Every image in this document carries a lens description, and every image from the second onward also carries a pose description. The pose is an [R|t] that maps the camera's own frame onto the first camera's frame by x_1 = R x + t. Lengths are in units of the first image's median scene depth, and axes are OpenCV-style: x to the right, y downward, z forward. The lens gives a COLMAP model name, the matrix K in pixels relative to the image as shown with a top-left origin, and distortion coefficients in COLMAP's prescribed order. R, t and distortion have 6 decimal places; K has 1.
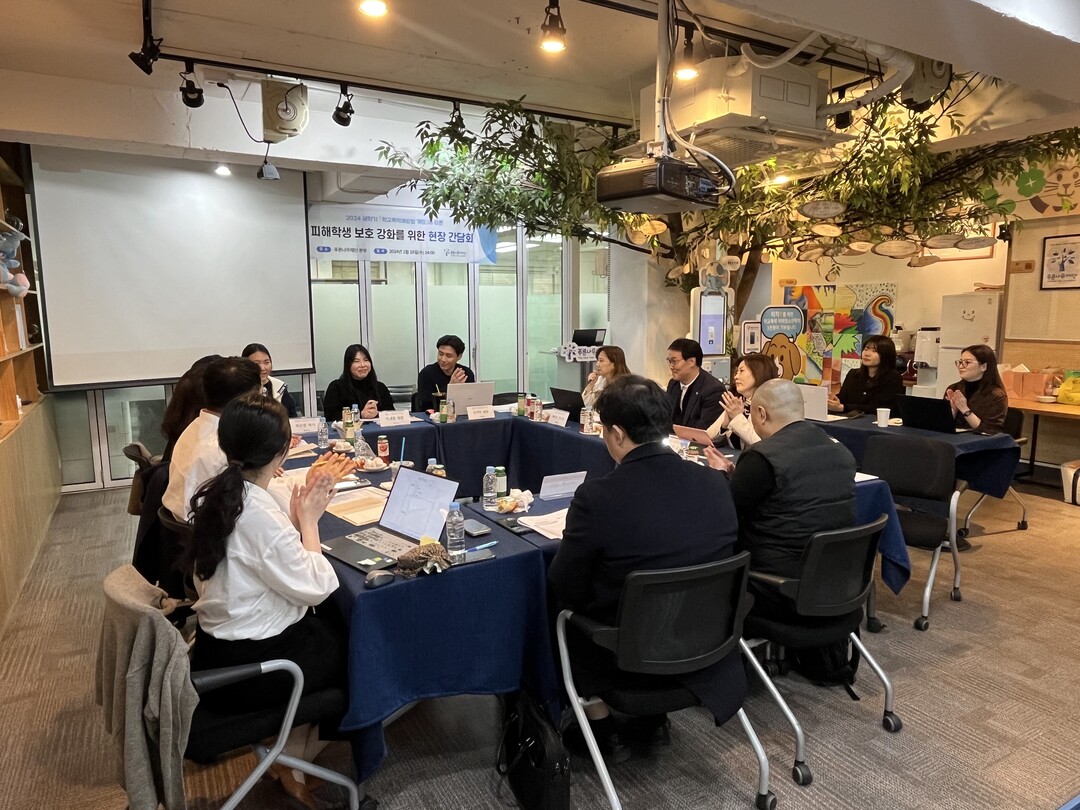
lens RADIAL K [[687.7, 0, 538.4], [0, 687.7, 404.0], [0, 0, 1]] dist [-0.001580, -0.000119]
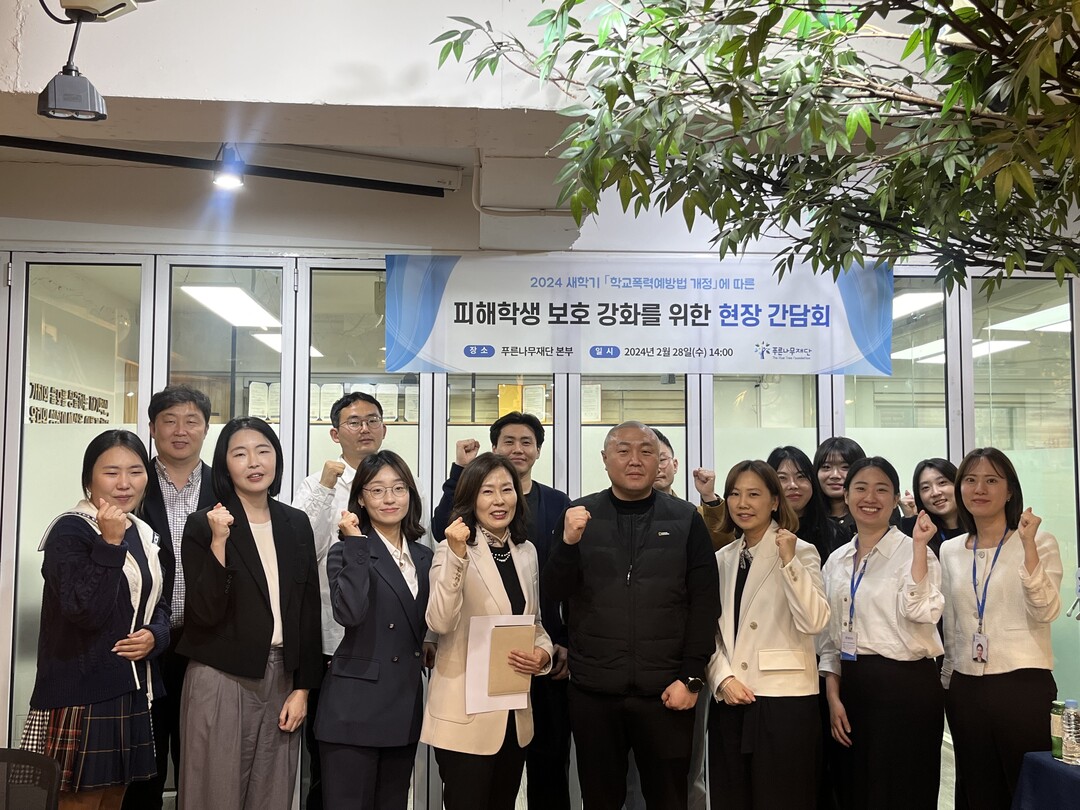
lens RADIAL K [[1101.1, 0, 541.3], [0, 1101.1, 406.5], [0, 0, 1]] dist [0.030662, 0.000000]
pose [[0.903450, -0.022618, -0.428096, 0.035350], [-0.063919, 0.980337, -0.186690, -0.053235], [0.423901, 0.196029, 0.884240, 0.363372]]
